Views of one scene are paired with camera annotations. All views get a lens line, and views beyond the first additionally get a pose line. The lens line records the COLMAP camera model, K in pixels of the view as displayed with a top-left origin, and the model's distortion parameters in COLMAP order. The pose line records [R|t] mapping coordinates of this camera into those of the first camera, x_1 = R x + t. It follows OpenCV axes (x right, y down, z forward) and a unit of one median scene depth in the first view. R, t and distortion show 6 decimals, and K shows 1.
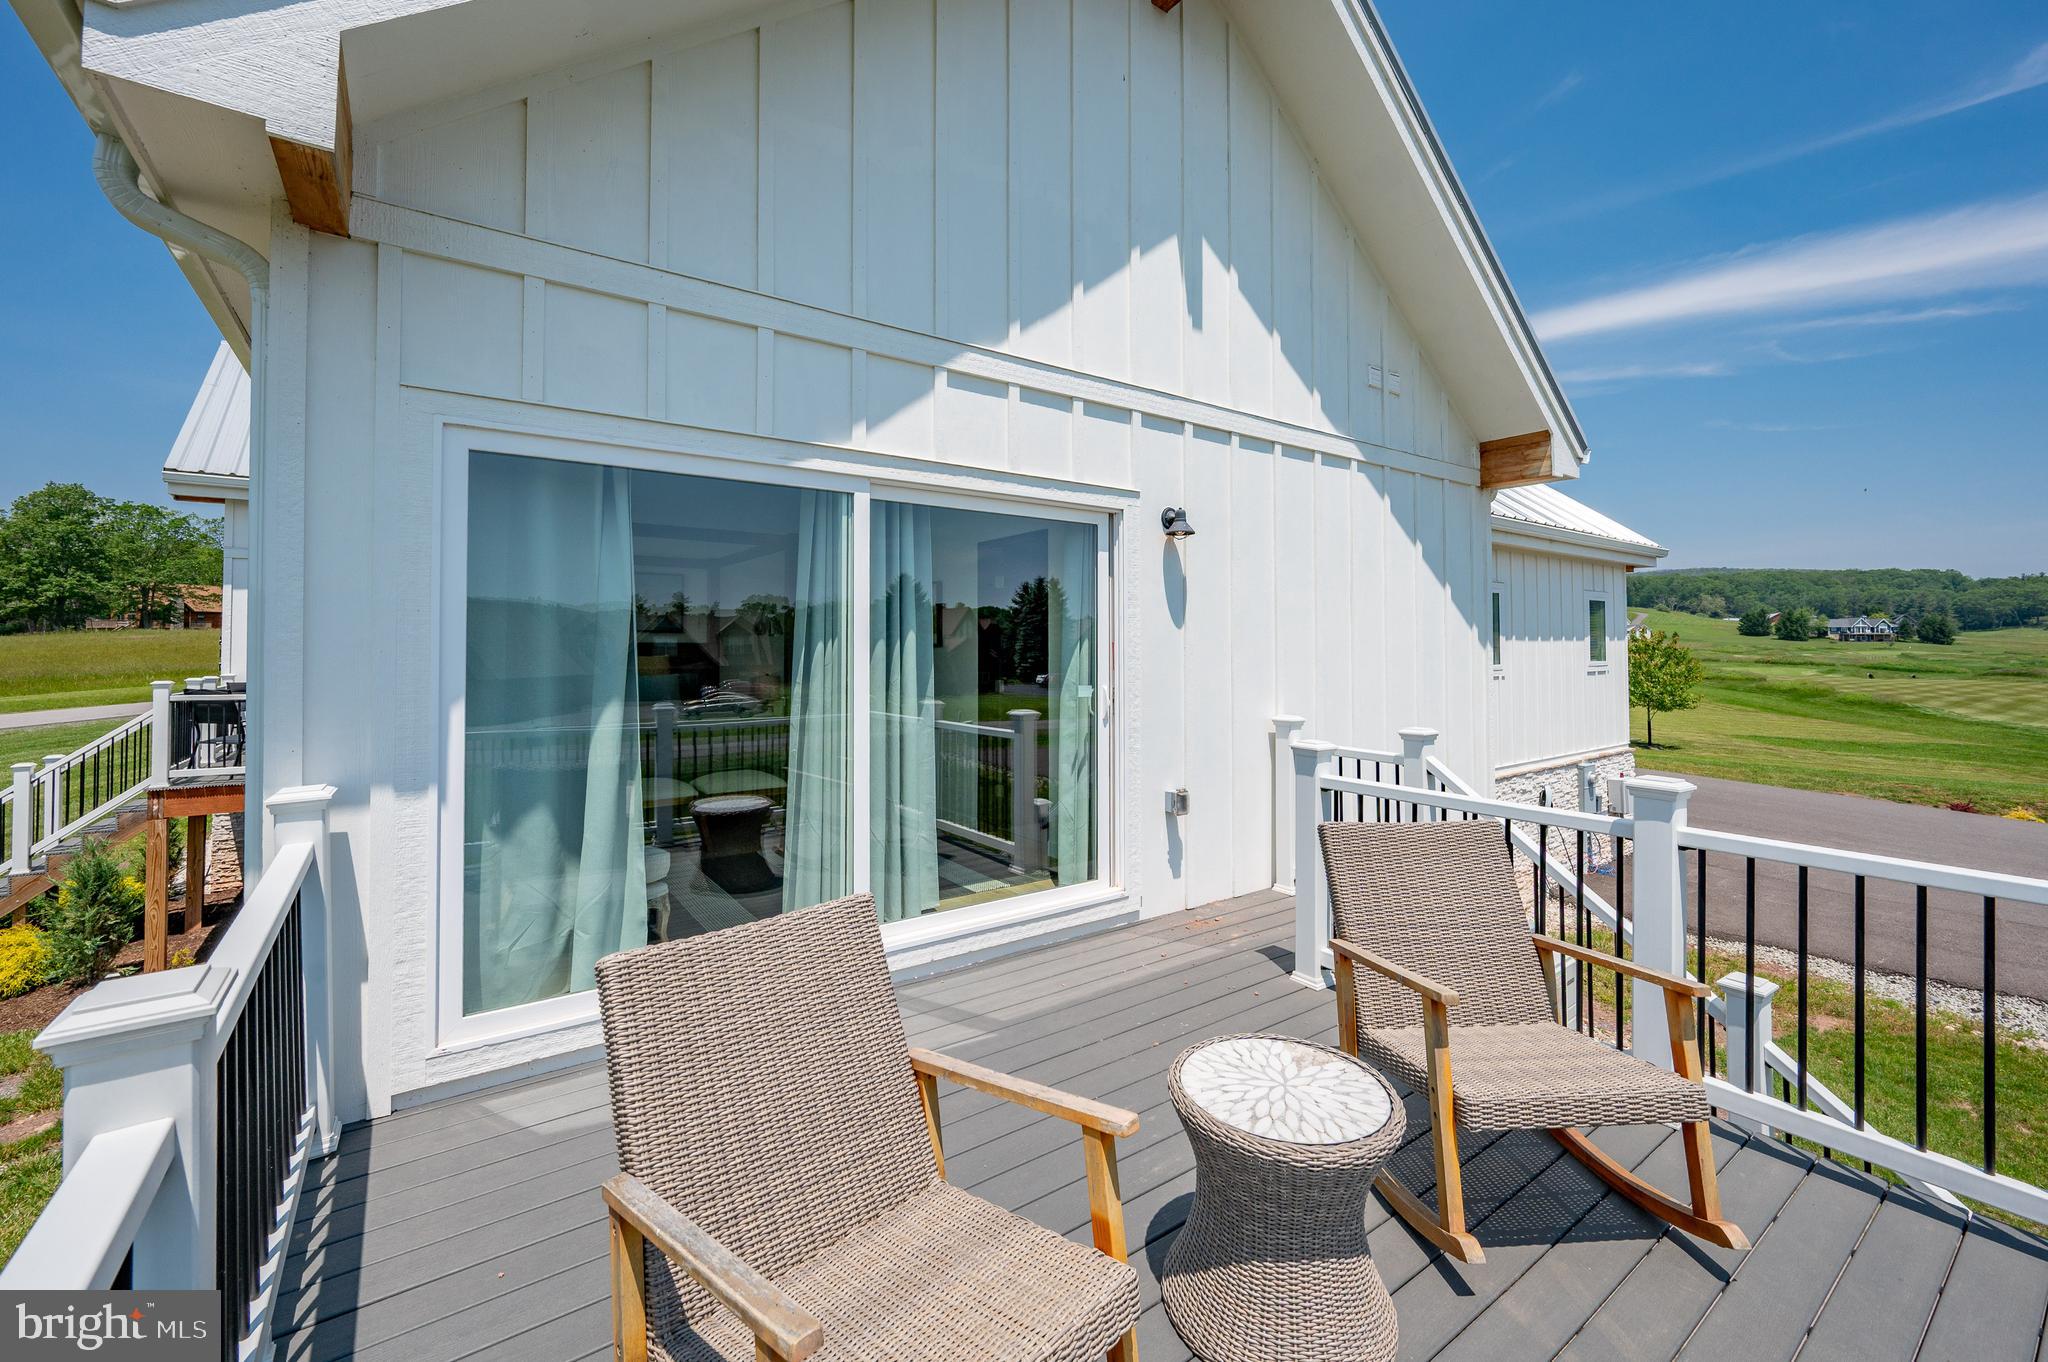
lens RADIAL K [[839.3, 0, 1015.0], [0, 839.3, 642.1], [0, 0, 1]] dist [0.000552, -0.000241]
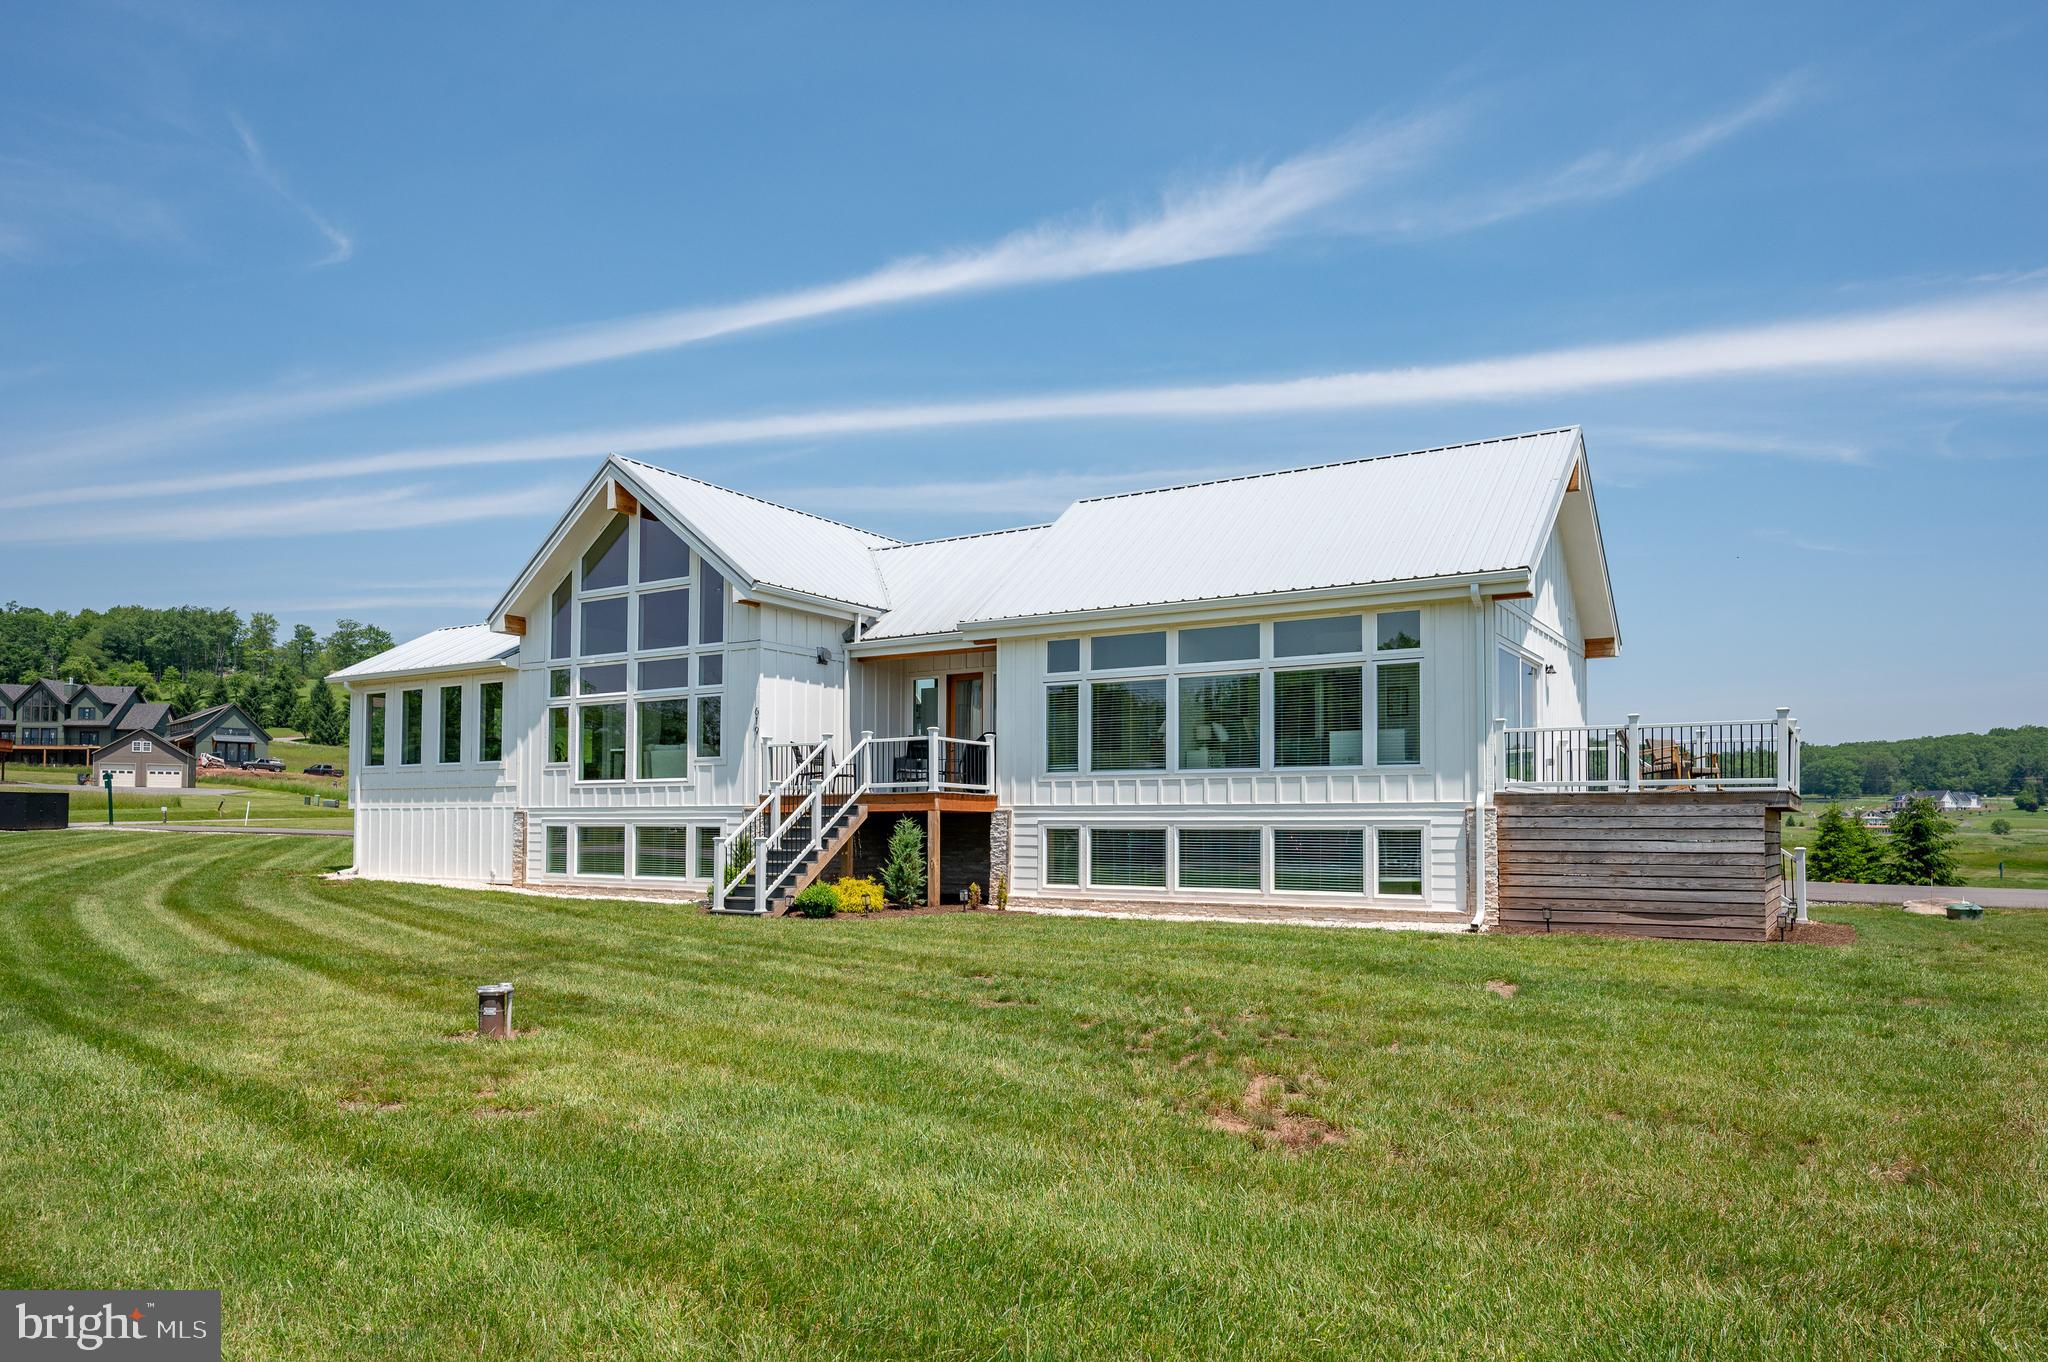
lens RADIAL K [[1294.1, 0, 1027.0], [0, 1294.1, 845.8], [0, 0, 1]] dist [-0.000323, 0.004834]
pose [[0.926235, -0.000430, 0.376946, -0.150117], [-0.007429, 0.999784, 0.019395, 0.019026], [-0.376873, -0.020765, 0.926032, -0.119324]]
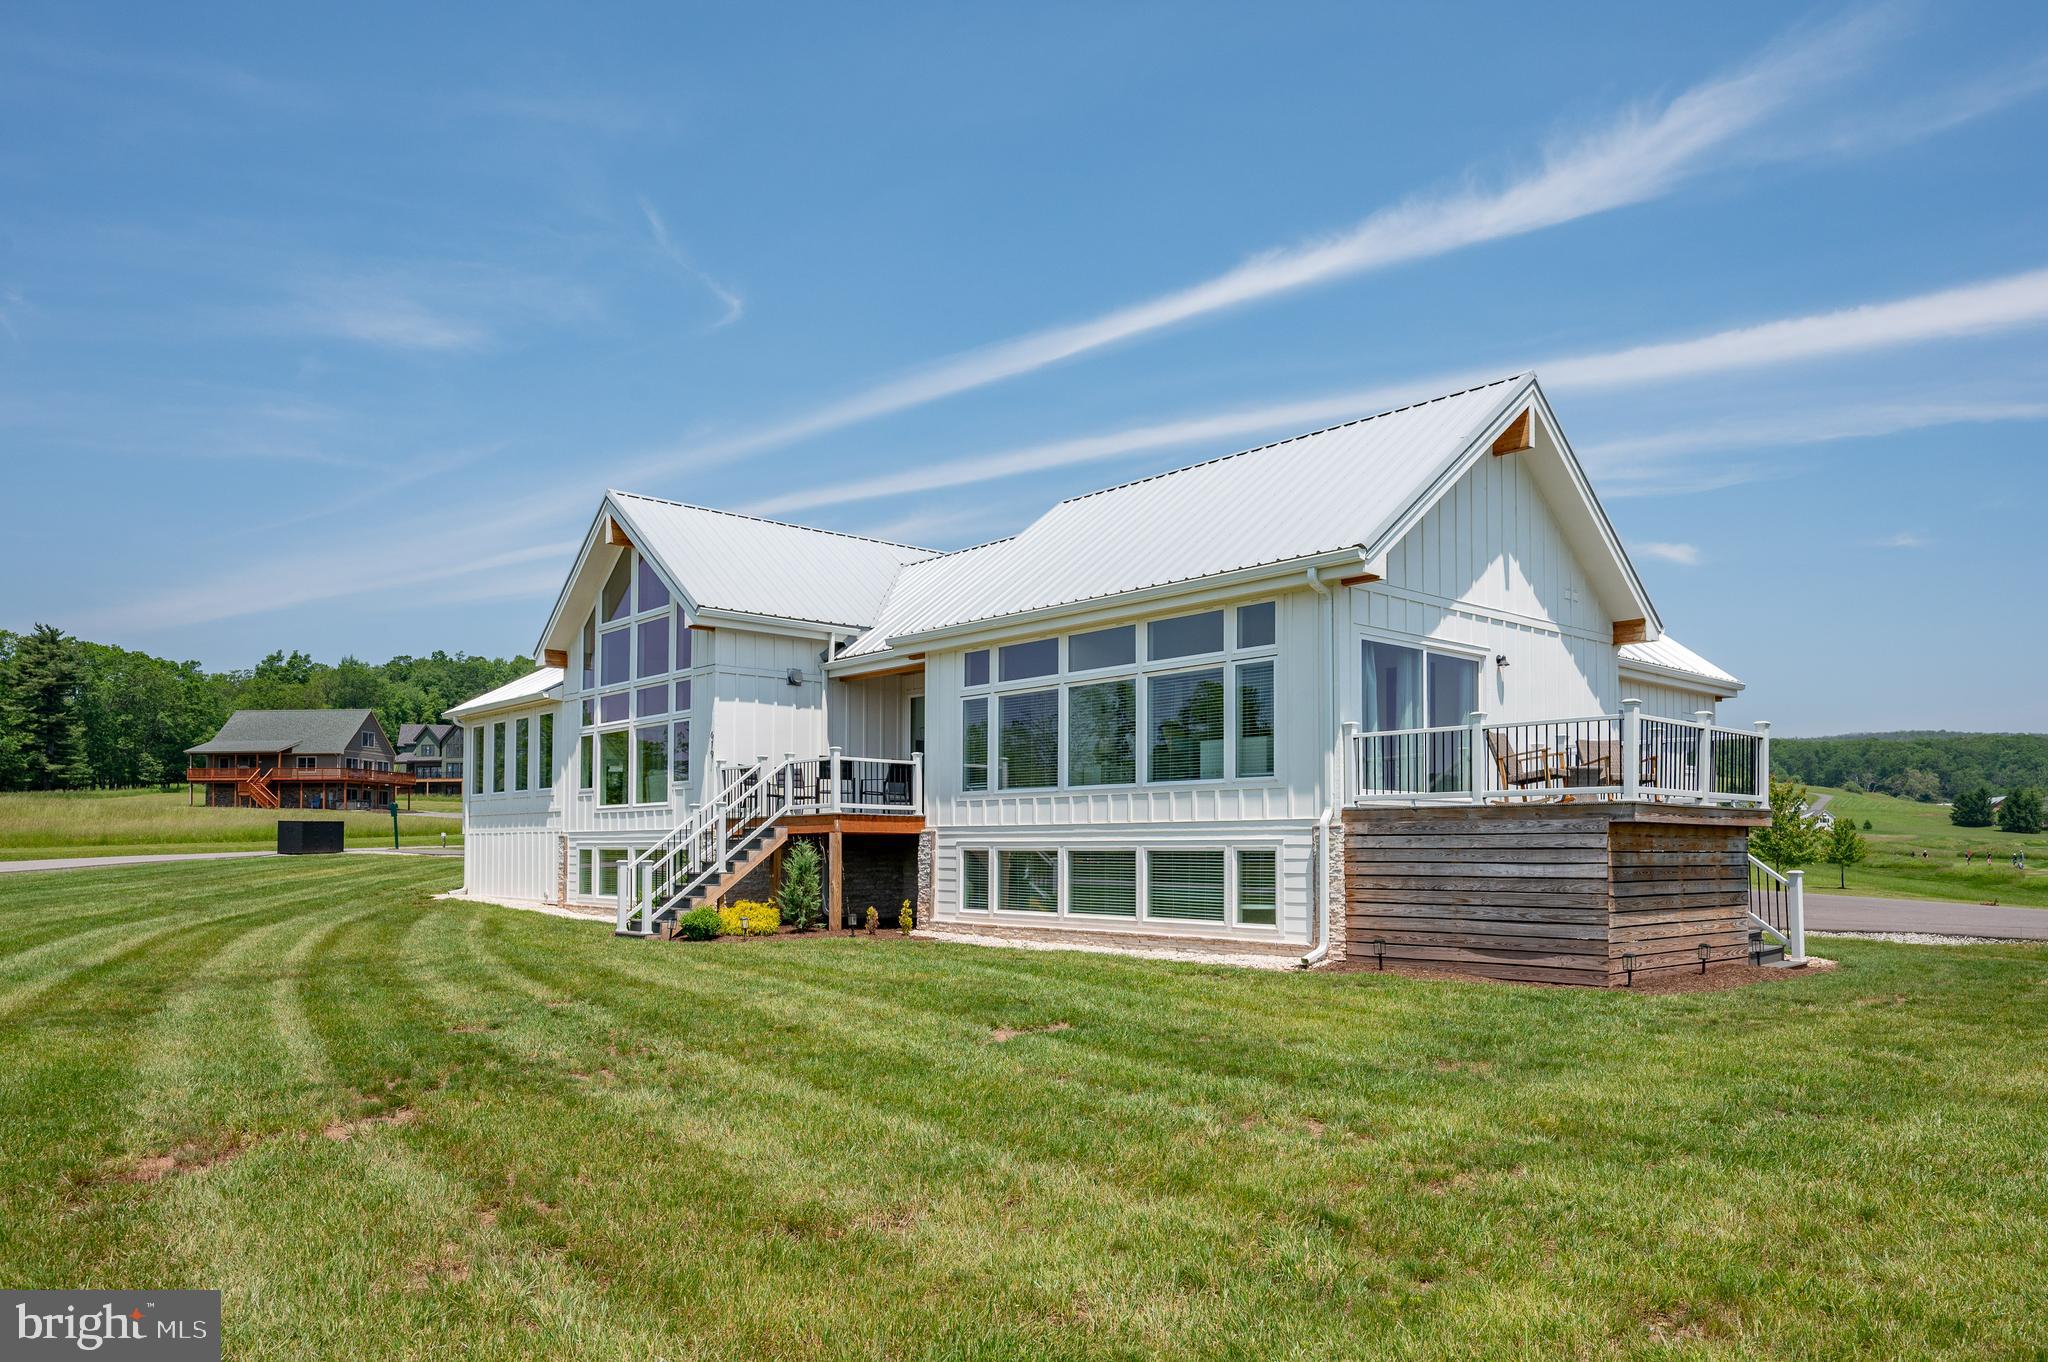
lens RADIAL K [[1345.9, 0, 1039.4], [0, 1345.9, 847.2], [0, 0, 1]] dist [0.002531, -0.003208]
pose [[0.993812, 0.000845, 0.111072, -0.076177], [-0.001526, 0.999981, 0.006044, 0.018504], [-0.111064, -0.006176, 0.993794, -0.133966]]
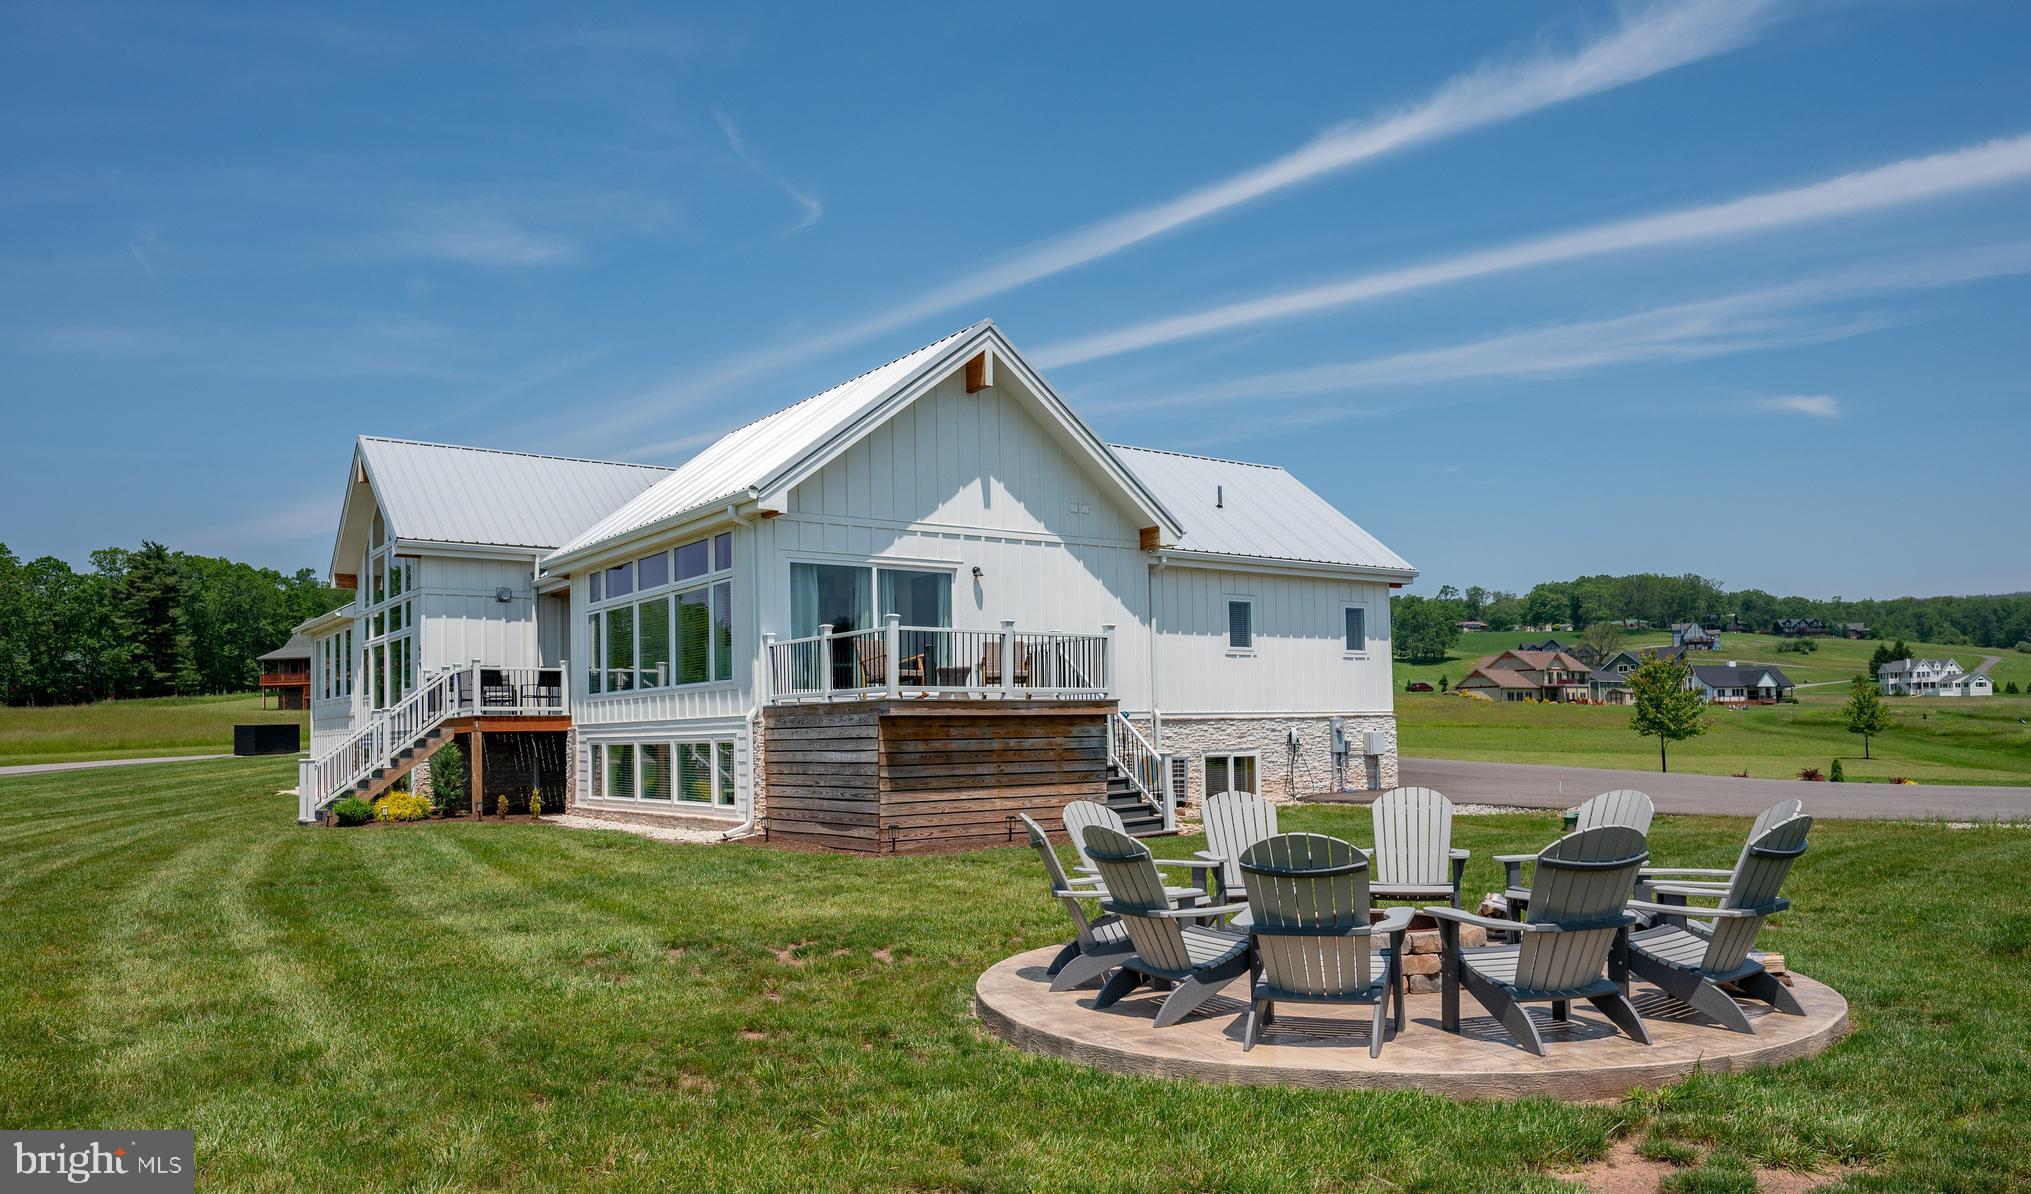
lens RADIAL K [[1369.4, 0, 1028.9], [0, 1369.4, 666.5], [0, 0, 1]] dist [0.003467, 0.001241]
pose [[0.999601, -0.018373, 0.021436, 0.011735], [0.019261, 0.998934, -0.041951, 0.018037], [-0.020643, 0.042347, 0.998890, -0.172647]]
